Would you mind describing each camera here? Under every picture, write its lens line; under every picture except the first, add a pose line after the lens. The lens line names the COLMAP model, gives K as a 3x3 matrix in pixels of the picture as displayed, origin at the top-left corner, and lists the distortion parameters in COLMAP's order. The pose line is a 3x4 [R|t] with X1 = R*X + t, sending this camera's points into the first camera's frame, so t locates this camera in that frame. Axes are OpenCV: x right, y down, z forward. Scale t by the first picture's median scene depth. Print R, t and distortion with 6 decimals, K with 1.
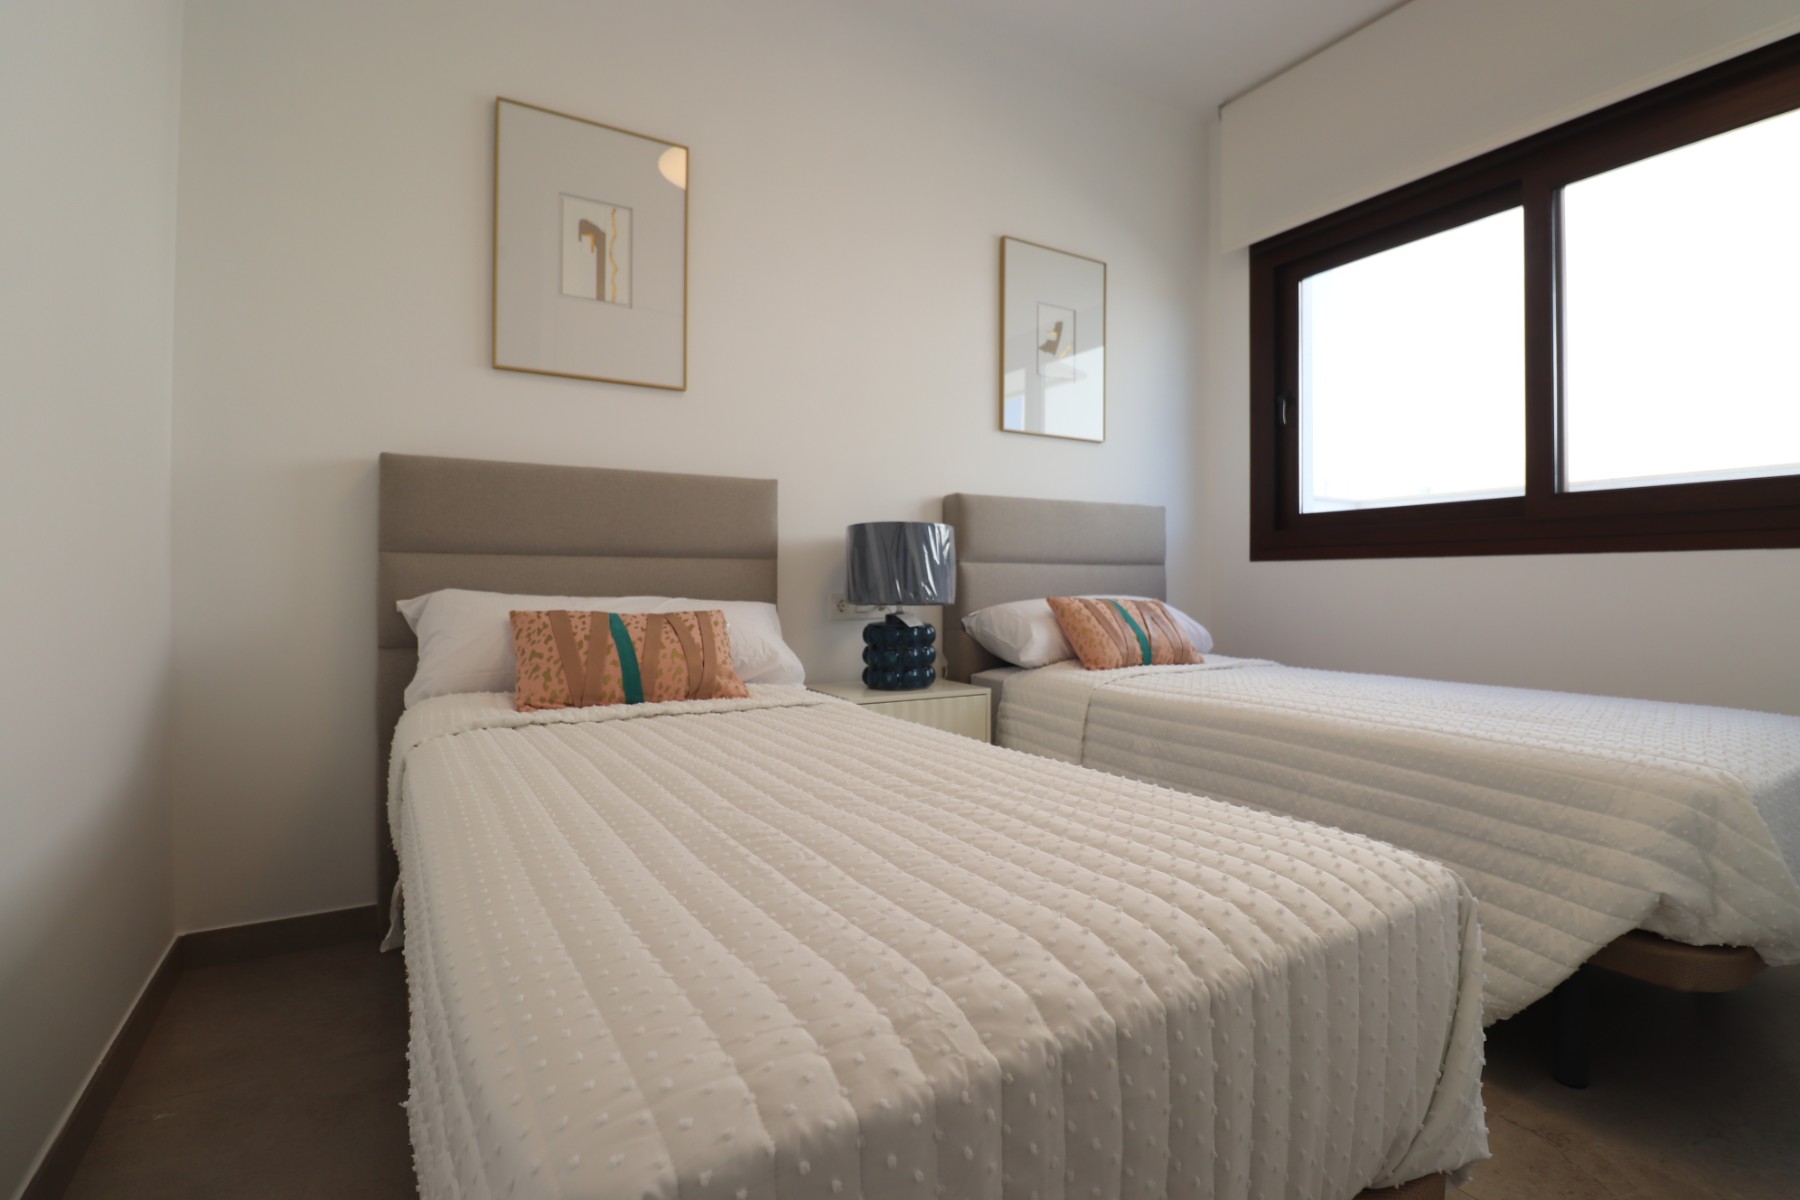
lens RADIAL K [[834.9, 0, 907.1], [0, 834.9, 598.3], [0, 0, 1]] dist [-0.004551, -0.010640]
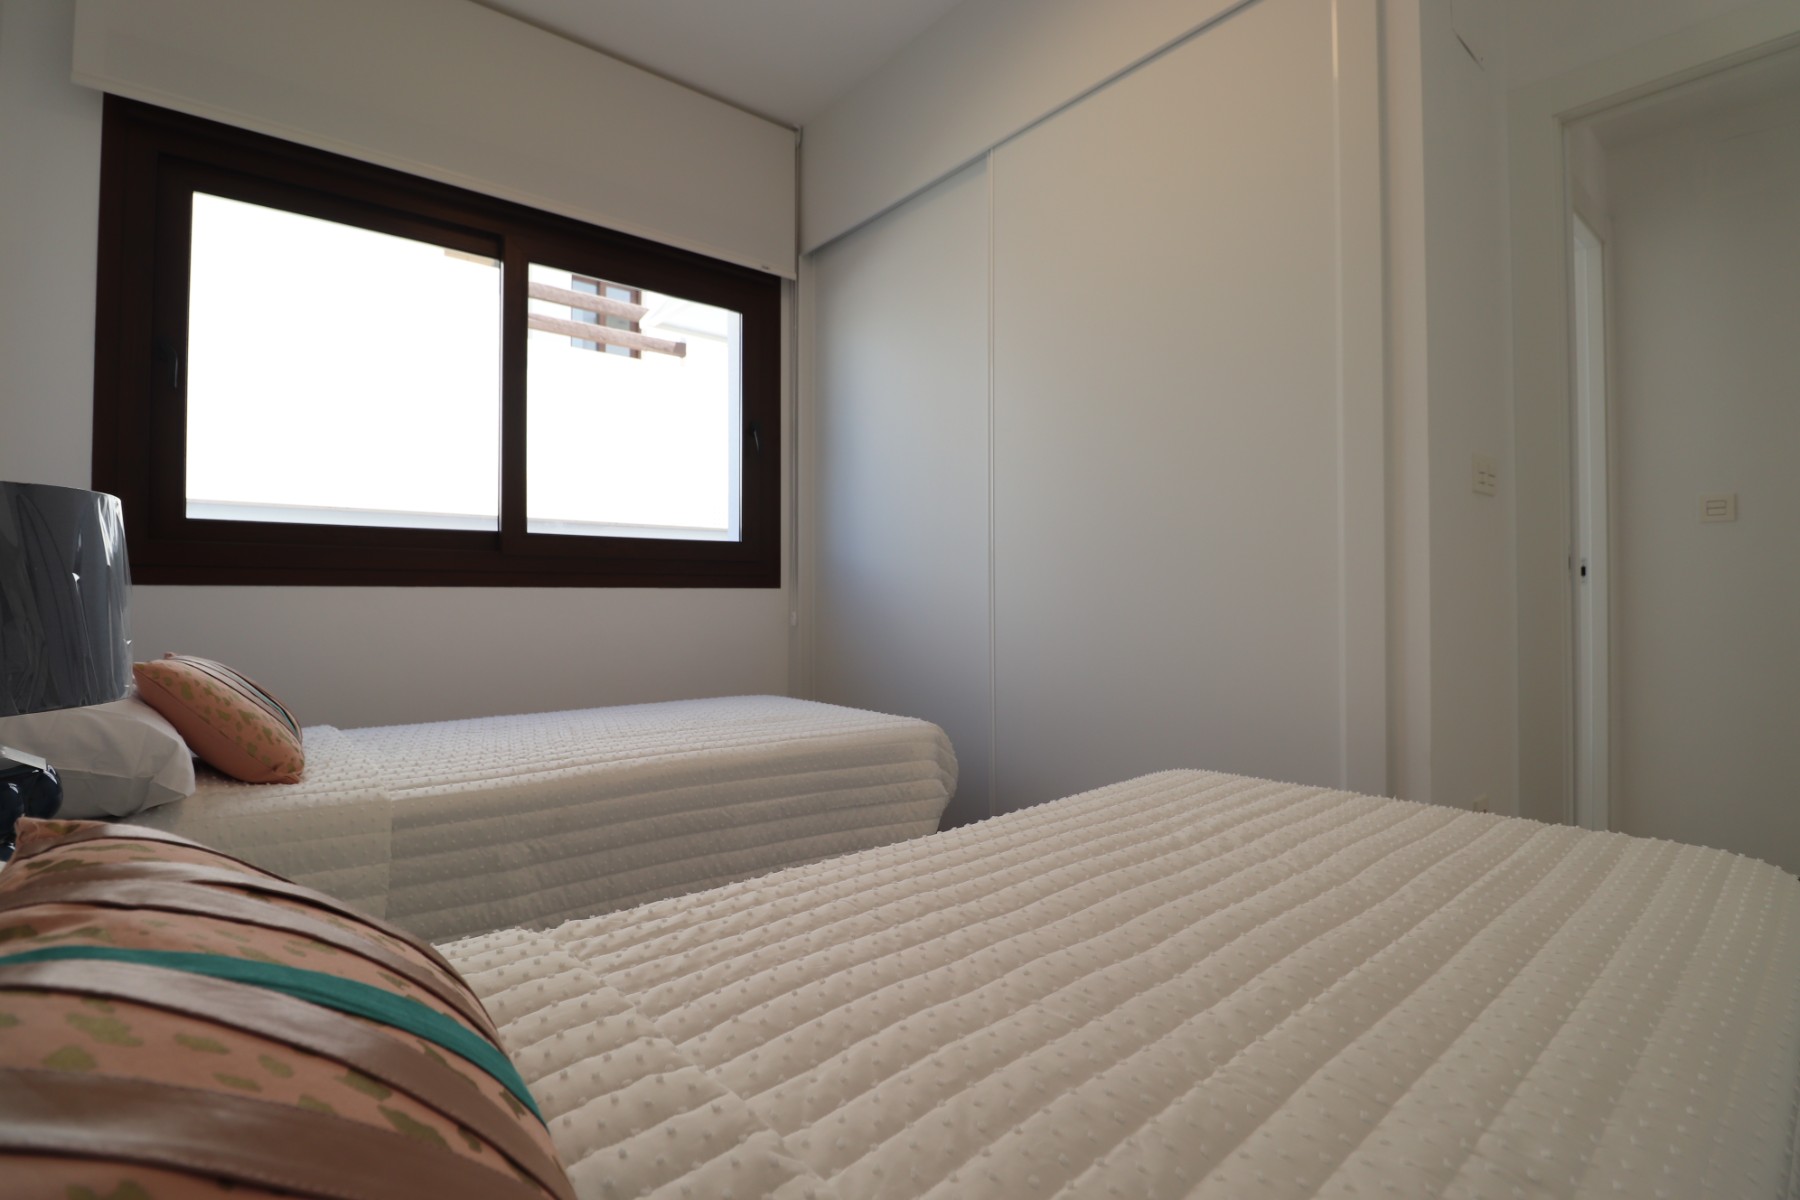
lens RADIAL K [[834.9, 0, 906.9], [0, 834.9, 586.0], [0, 0, 1]] dist [-0.004551, -0.010640]
pose [[-0.157620, 0.008697, 0.987462, -0.475027], [0.014503, 0.999874, -0.006491, -0.044988], [-0.987393, 0.013298, -0.157726, 0.766684]]
